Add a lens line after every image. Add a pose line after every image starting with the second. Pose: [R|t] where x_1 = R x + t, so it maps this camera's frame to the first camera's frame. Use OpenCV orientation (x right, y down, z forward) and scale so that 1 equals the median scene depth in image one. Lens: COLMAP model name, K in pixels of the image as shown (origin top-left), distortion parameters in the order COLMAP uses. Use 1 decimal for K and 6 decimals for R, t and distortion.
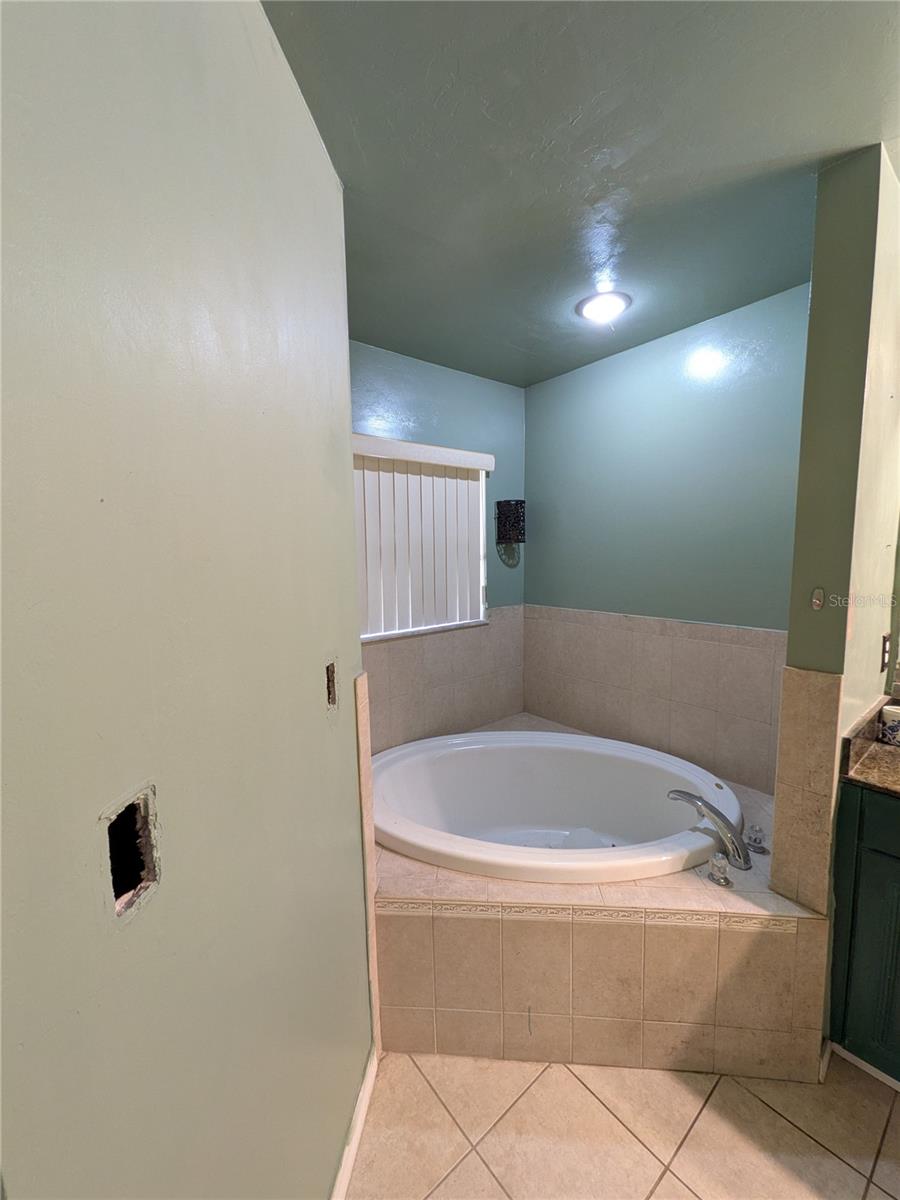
lens RADIAL K [[472.6, 0, 450.2], [0, 472.6, 598.9], [0, 0, 1]] dist [0.003319, -0.000597]
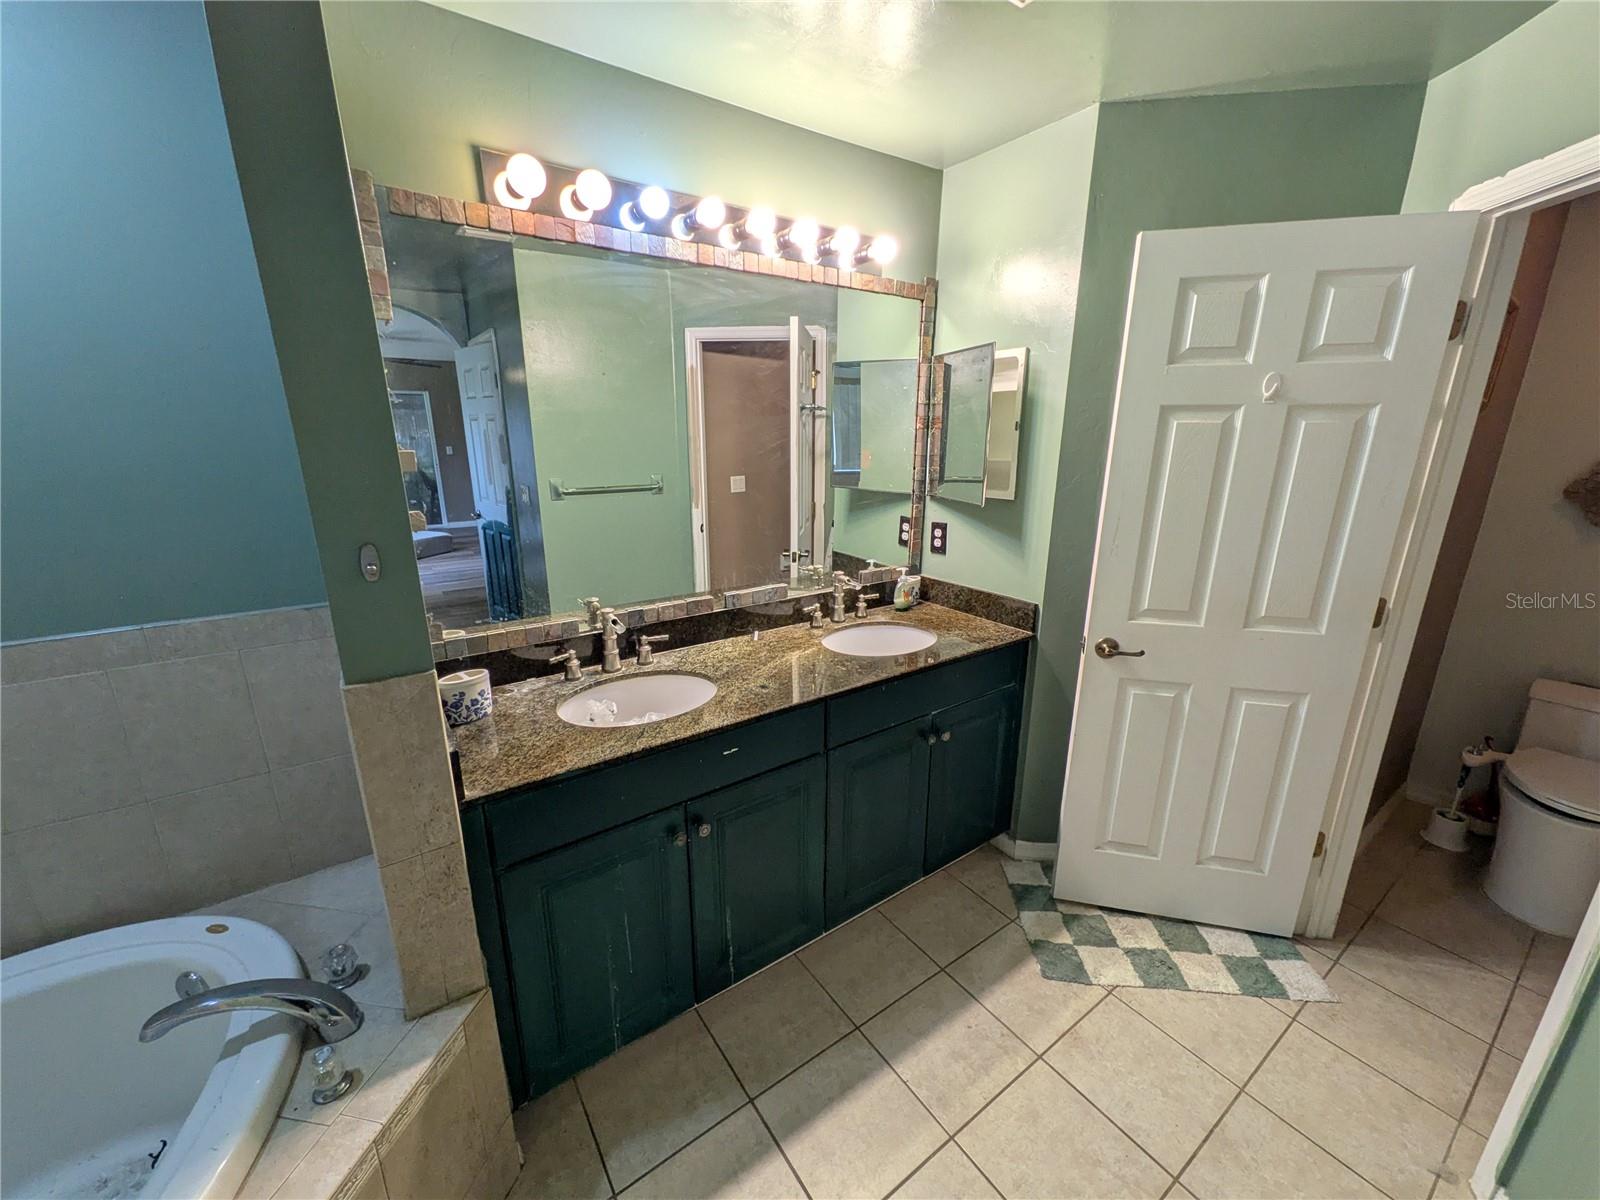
lens RADIAL K [[630.1, 0, 800.3], [0, 630.1, 595.4], [0, 0, 1]] dist [0.003319, -0.000597]
pose [[0.074771, -0.248101, 0.965844, 0.040751], [0.110334, 0.964667, 0.239257, -0.077773], [-0.991078, 0.088676, 0.099503, 0.343735]]
